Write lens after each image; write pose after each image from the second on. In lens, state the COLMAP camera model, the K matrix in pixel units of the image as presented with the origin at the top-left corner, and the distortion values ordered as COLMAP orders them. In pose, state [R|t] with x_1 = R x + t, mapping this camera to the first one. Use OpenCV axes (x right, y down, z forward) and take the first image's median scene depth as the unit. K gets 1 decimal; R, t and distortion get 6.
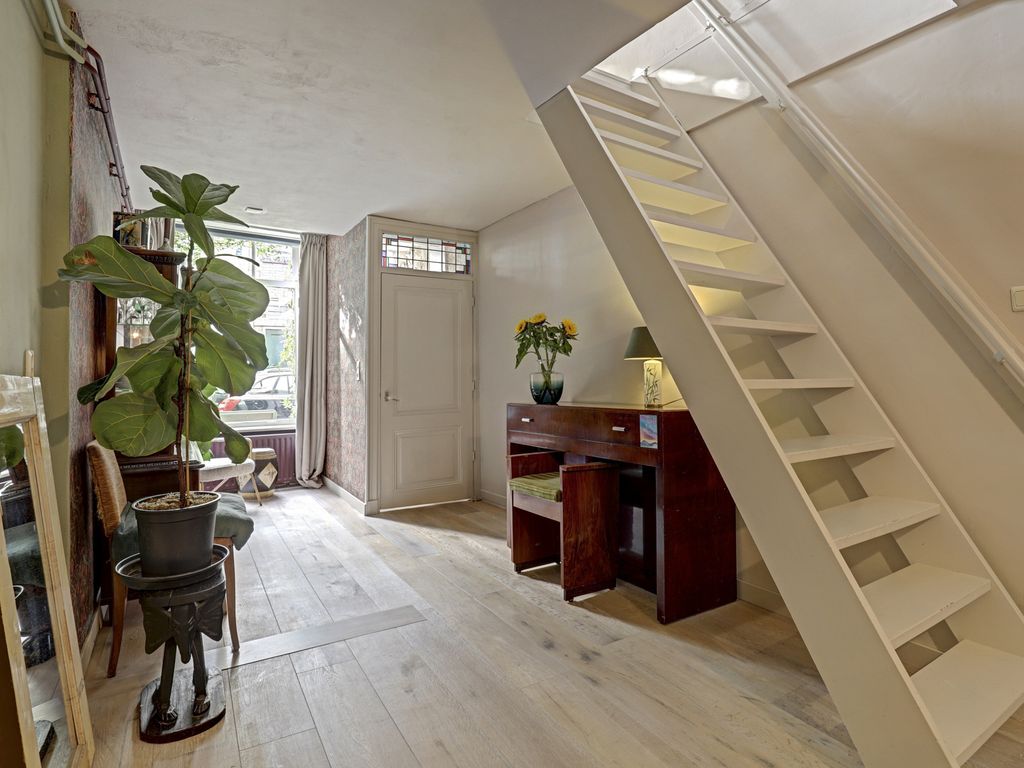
lens RADIAL K [[543.6, 0, 518.7], [0, 543.6, 386.5], [0, 0, 1]] dist [-0.000595, 0.000046]
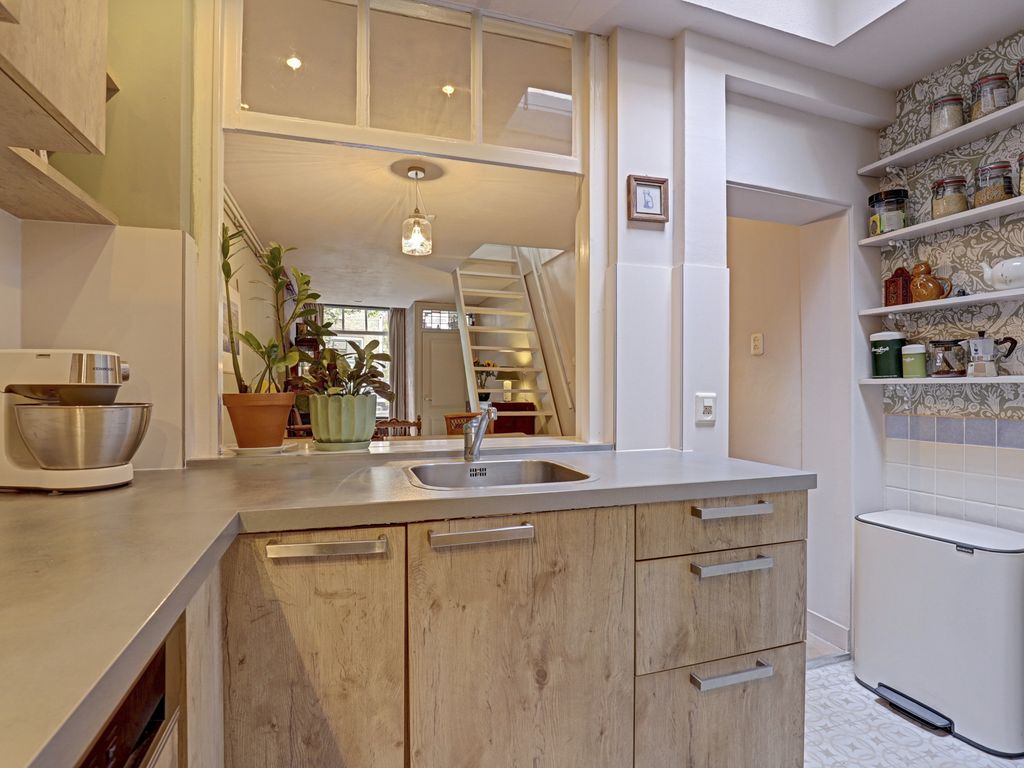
lens RADIAL K [[531.2, 0, 504.7], [0, 531.2, 393.7], [0, 0, 1]] dist [-0.023539, 0.000675]
pose [[0.959932, 0.005284, -0.280184, 0.526237], [-0.004643, 0.999985, 0.002952, -0.002756], [0.280195, -0.001533, 0.959942, -0.665099]]
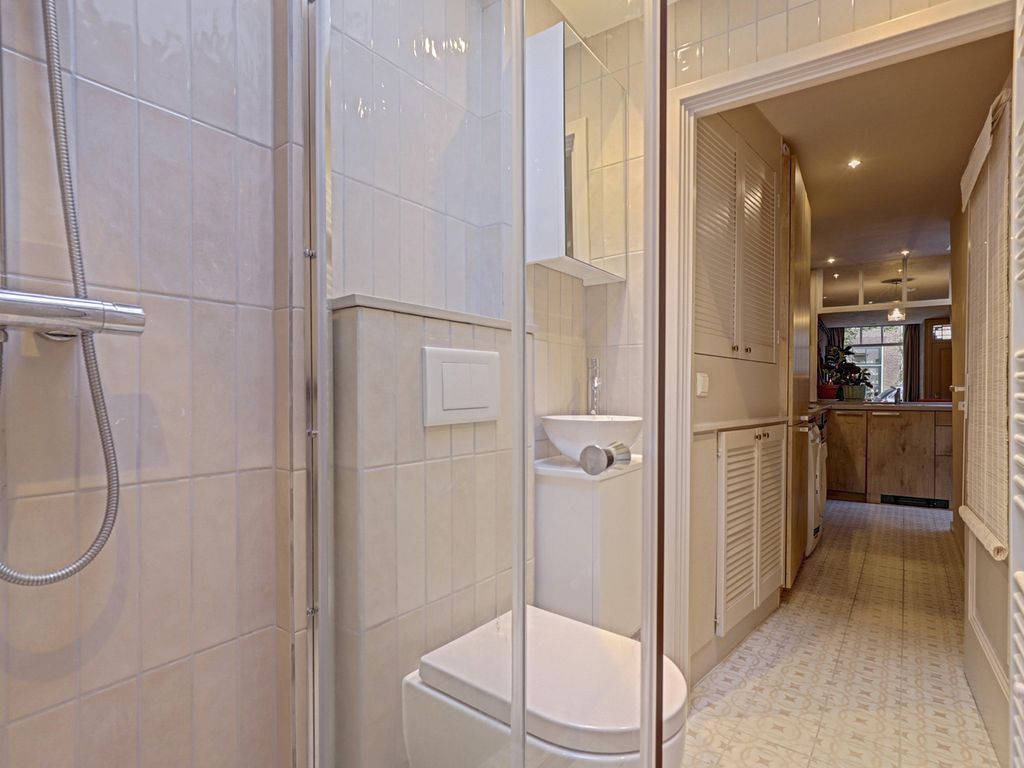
lens RADIAL K [[531.2, 0, 504.7], [0, 531.2, 393.7], [0, 0, 1]] dist [-0.023539, 0.000675]
pose [[0.378606, 0.007887, -0.925524, 1.116001], [-0.013345, 0.999906, 0.003062, 0.025080], [0.925462, 0.011192, 0.378676, -1.524140]]
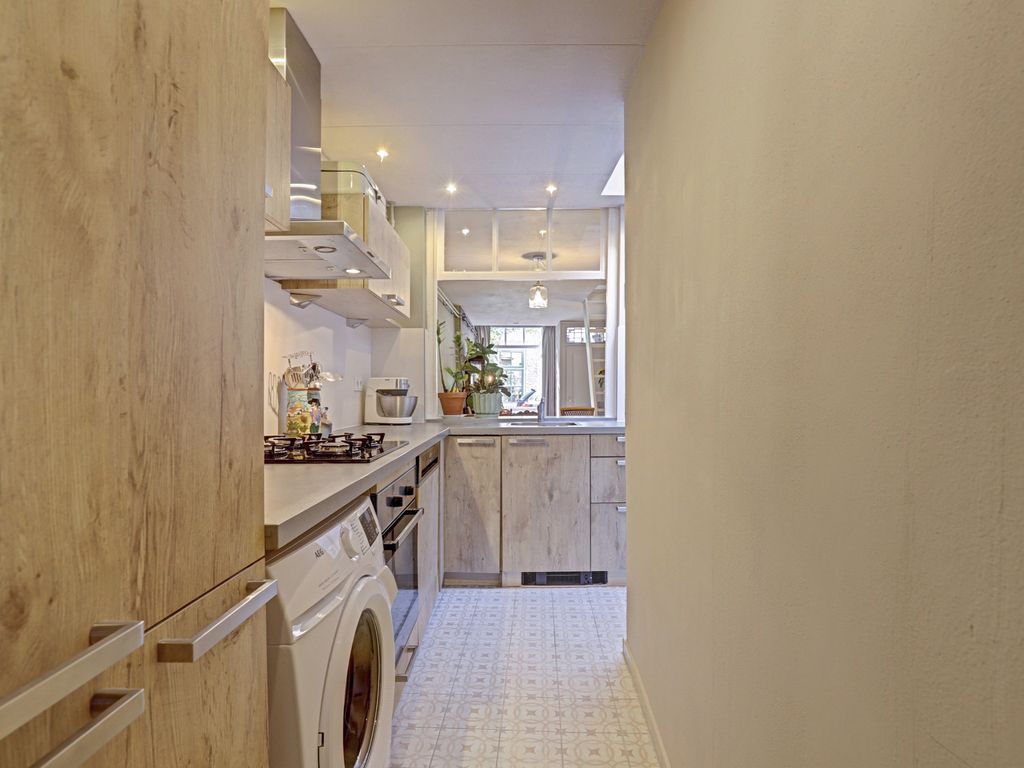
lens RADIAL K [[543.6, 0, 518.7], [0, 543.6, 386.5], [0, 0, 1]] dist [-0.000595, 0.000046]
pose [[0.841141, -0.007348, -0.540766, 0.798459], [-0.002811, 0.999835, -0.017957, 0.003752], [0.540809, 0.016624, 0.840981, -1.007234]]
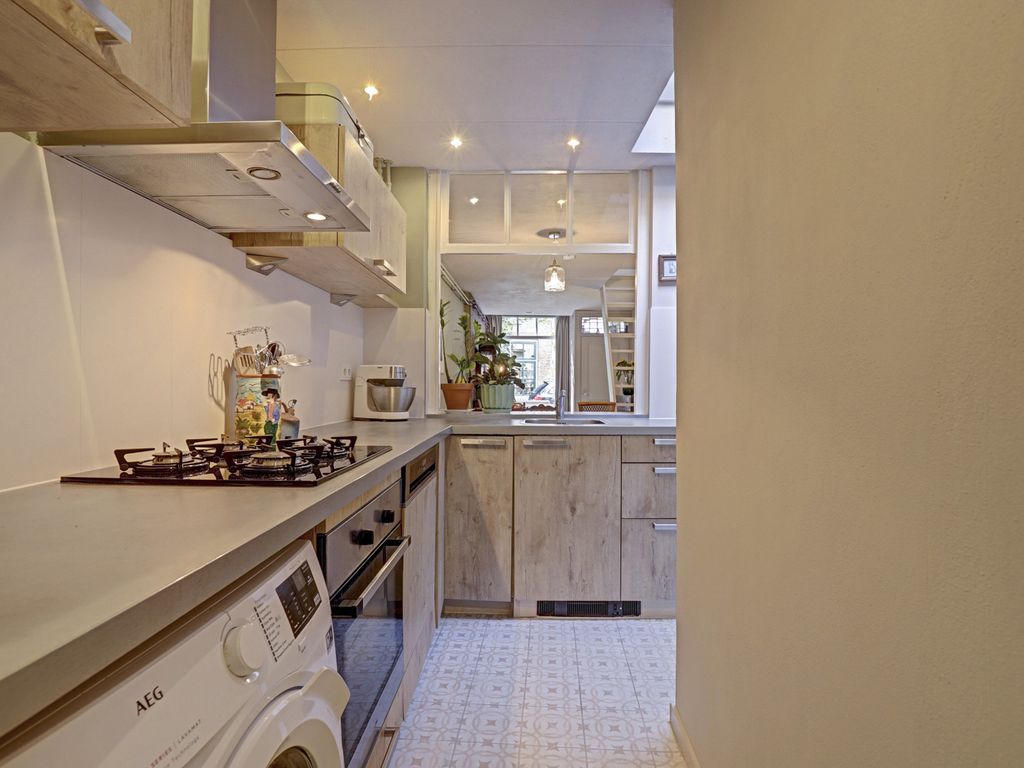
lens RADIAL K [[536.9, 0, 512.0], [0, 536.9, 384.0], [0, 0, 1]] dist [0.000214, 0.000059]
pose [[0.822819, 0.003720, -0.568292, 0.729073], [-0.010794, 0.999900, -0.009083, 0.004590], [0.568201, 0.013608, 0.822777, -0.909568]]
